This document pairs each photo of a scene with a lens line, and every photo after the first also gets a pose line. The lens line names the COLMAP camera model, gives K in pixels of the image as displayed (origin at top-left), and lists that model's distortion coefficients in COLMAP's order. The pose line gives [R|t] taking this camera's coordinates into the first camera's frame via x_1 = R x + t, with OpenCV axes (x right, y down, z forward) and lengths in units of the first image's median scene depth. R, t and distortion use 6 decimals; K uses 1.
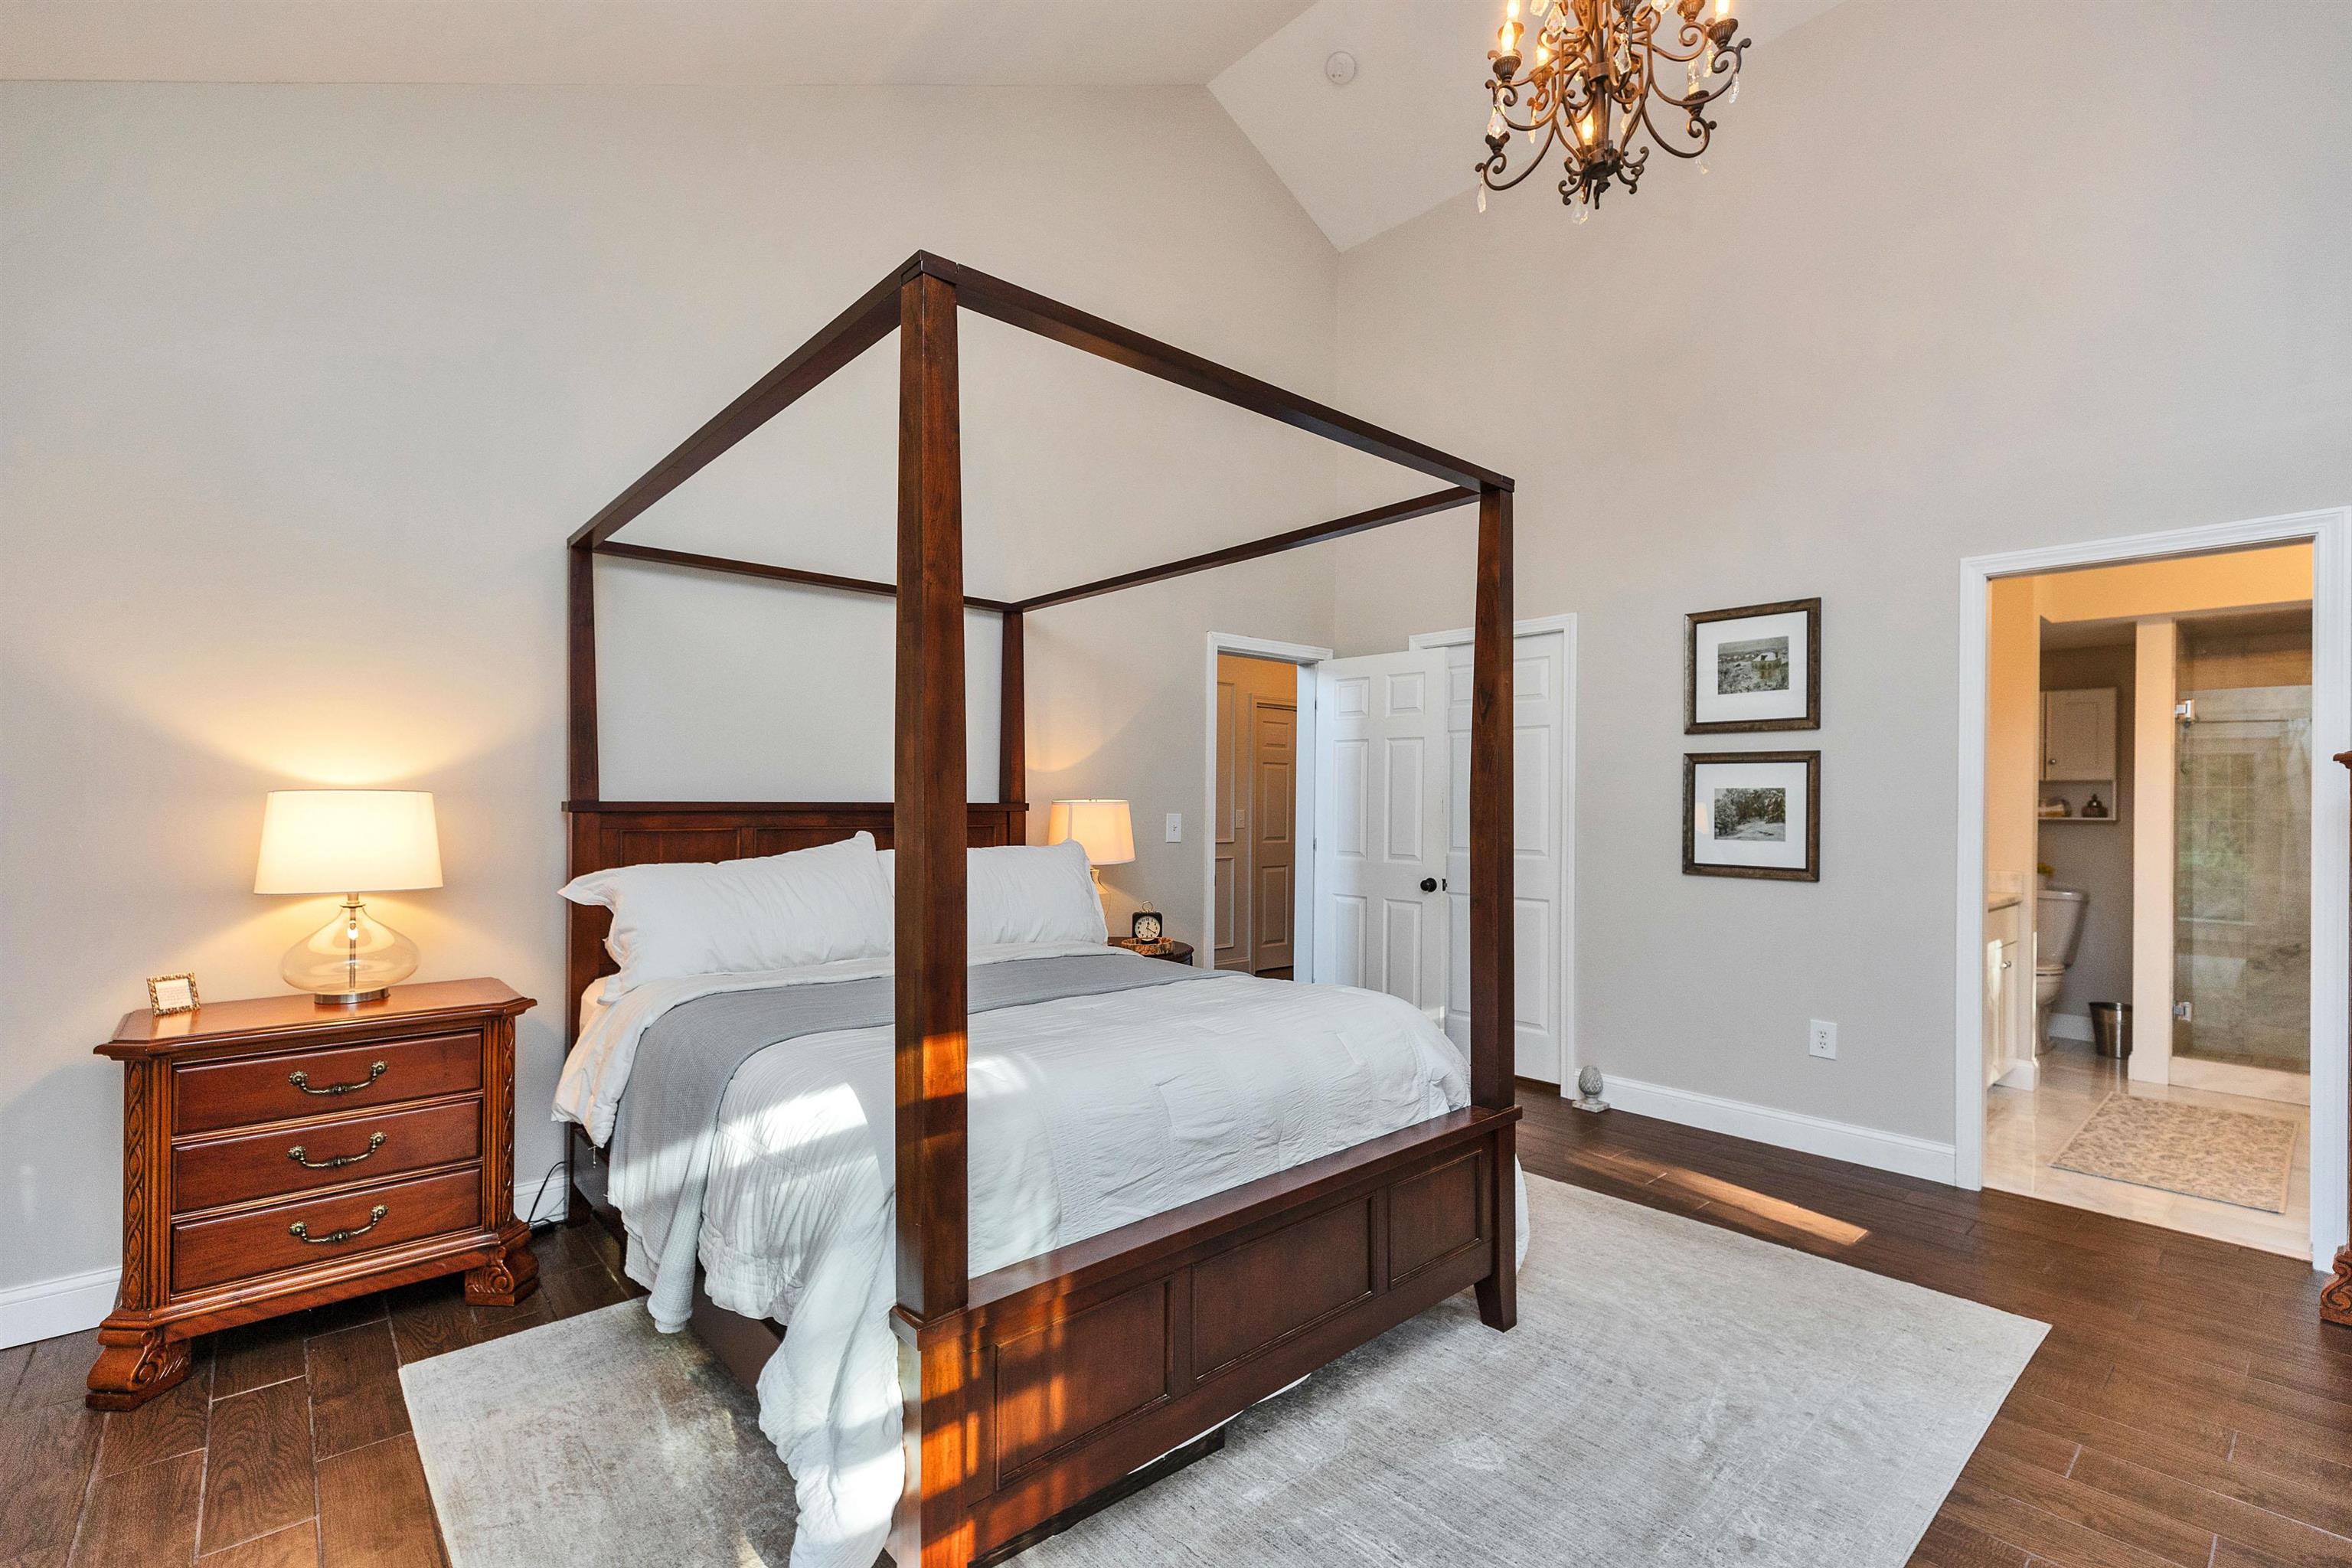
lens RADIAL K [[1055.8, 0, 1175.0], [0, 1055.8, 793.8], [0, 0, 1]] dist [0.009876, -0.002003]
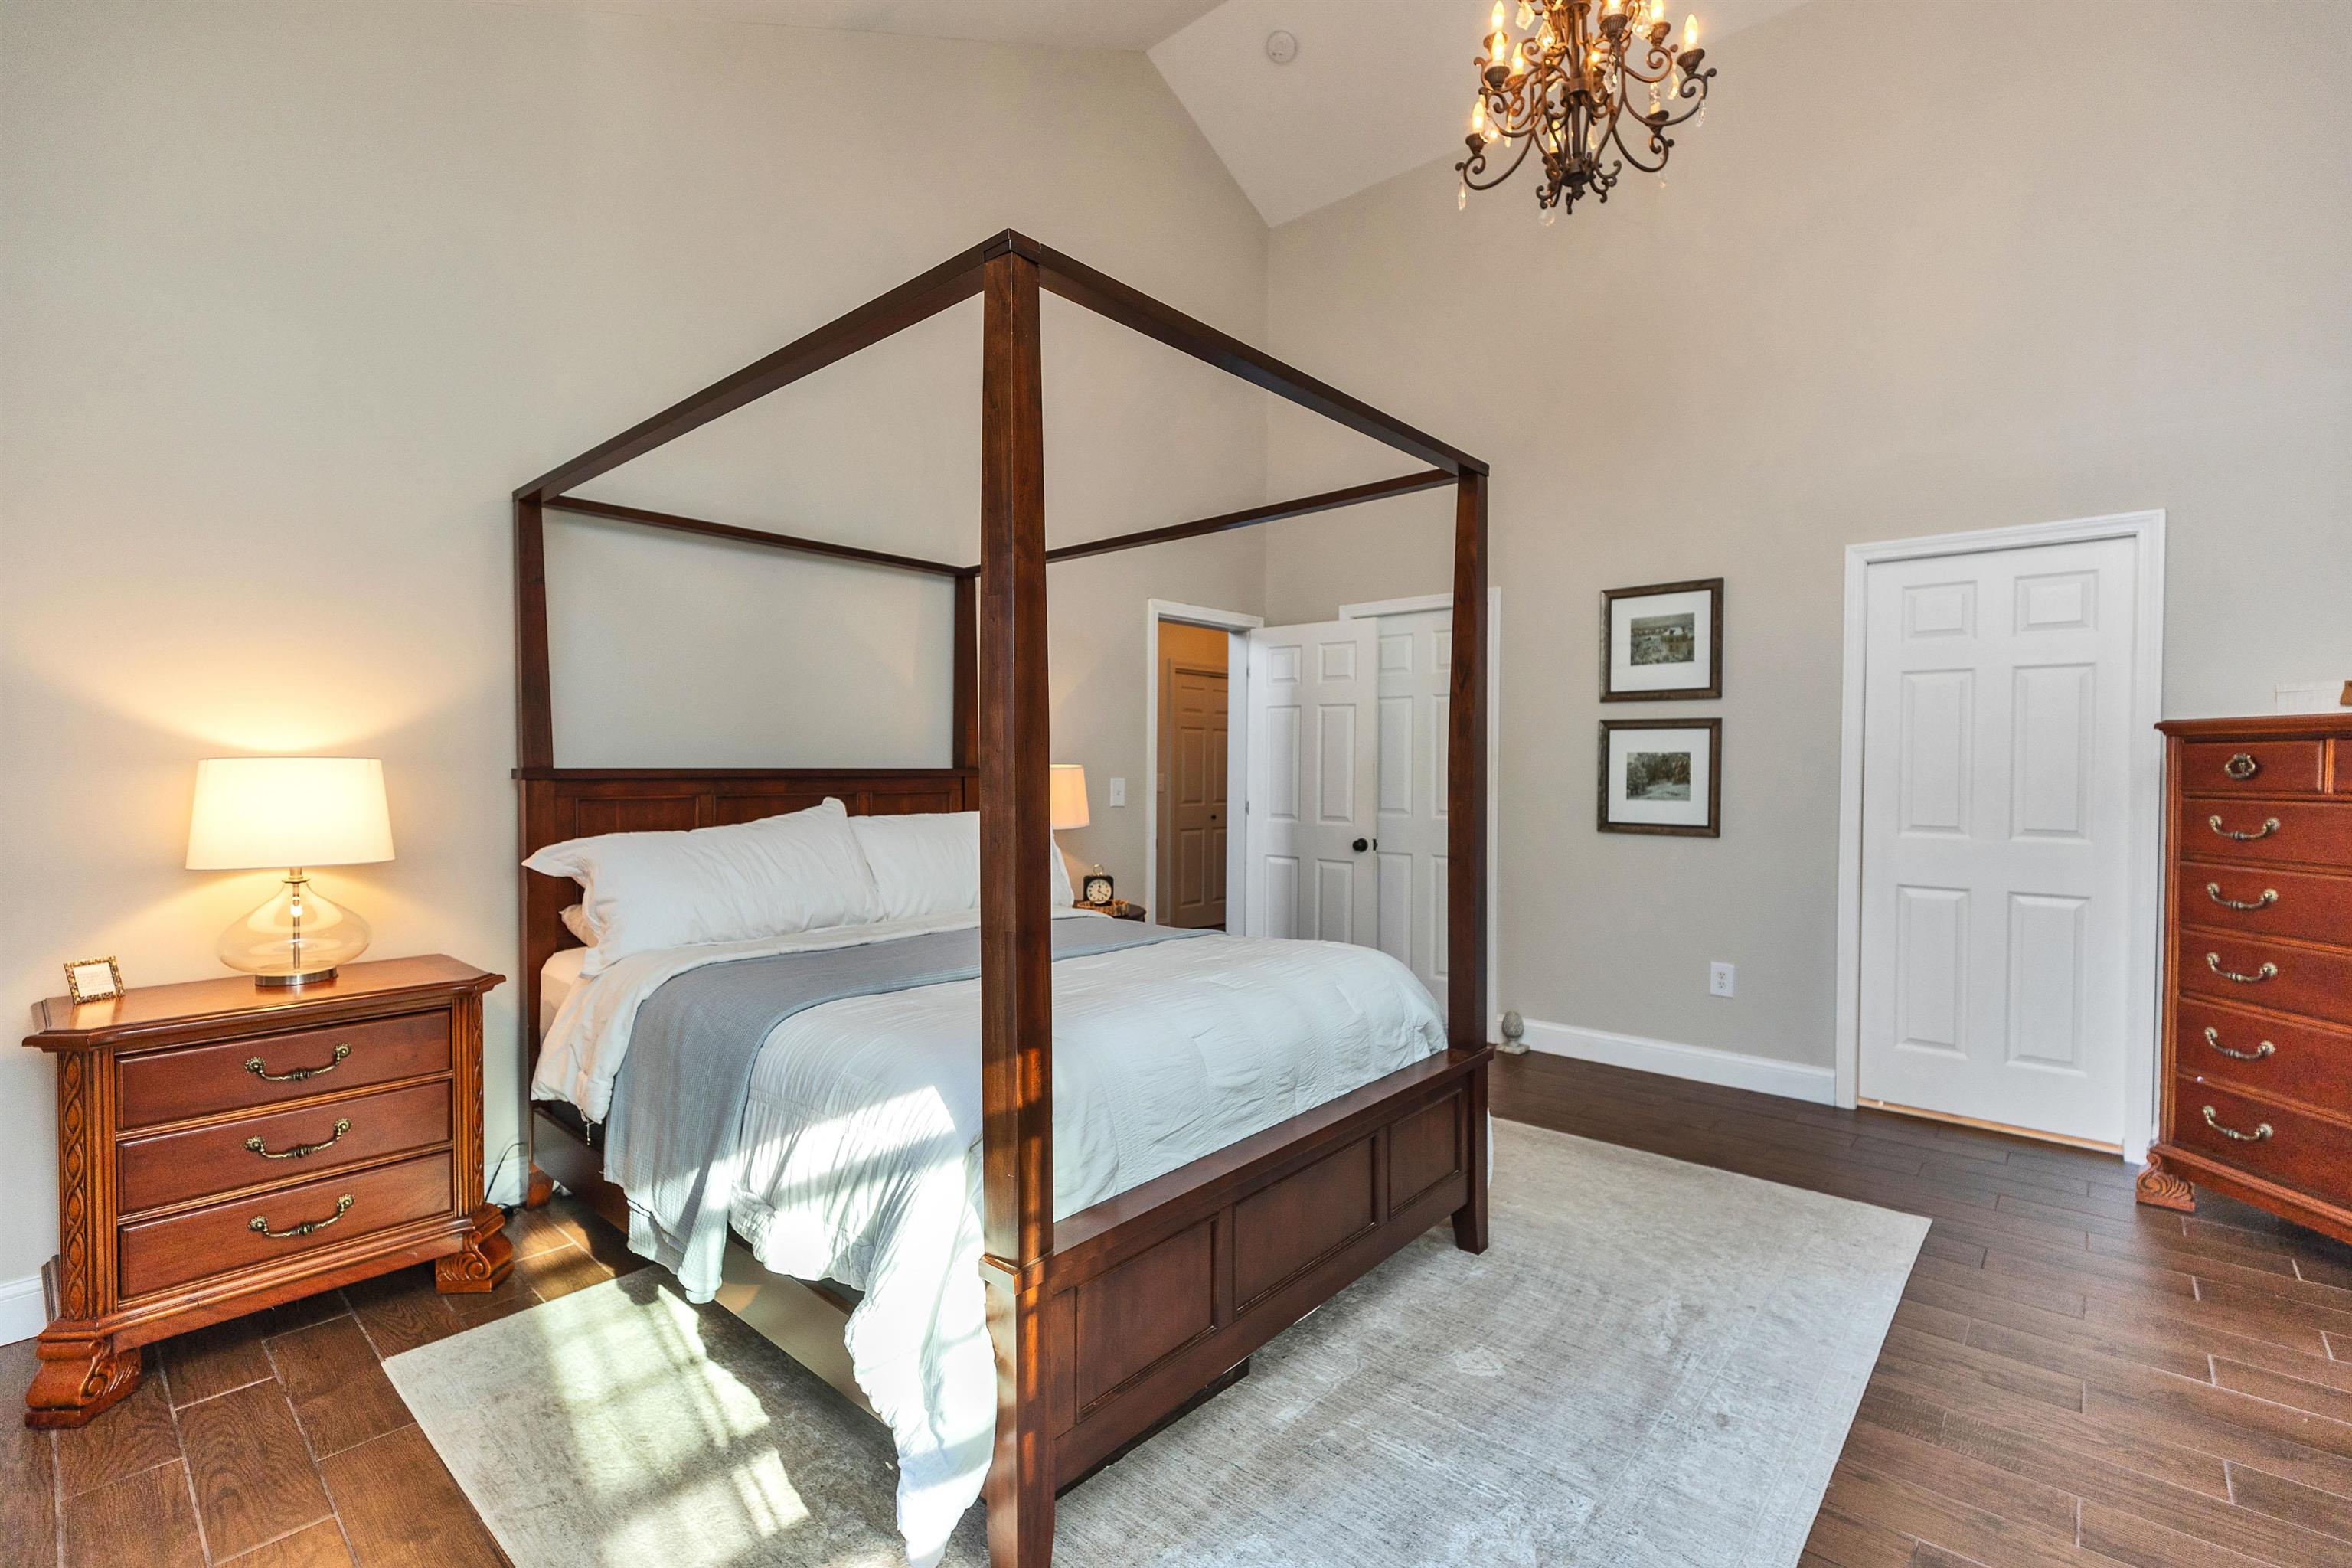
lens RADIAL K [[1055.8, 0, 1179.9], [0, 1055.8, 779.8], [0, 0, 1]] dist [0.009876, -0.002003]
pose [[0.992078, -0.004961, 0.125523, -0.126741], [0.002294, 0.999769, 0.021383, -0.002235], [-0.125600, -0.020926, 0.991860, -0.027080]]
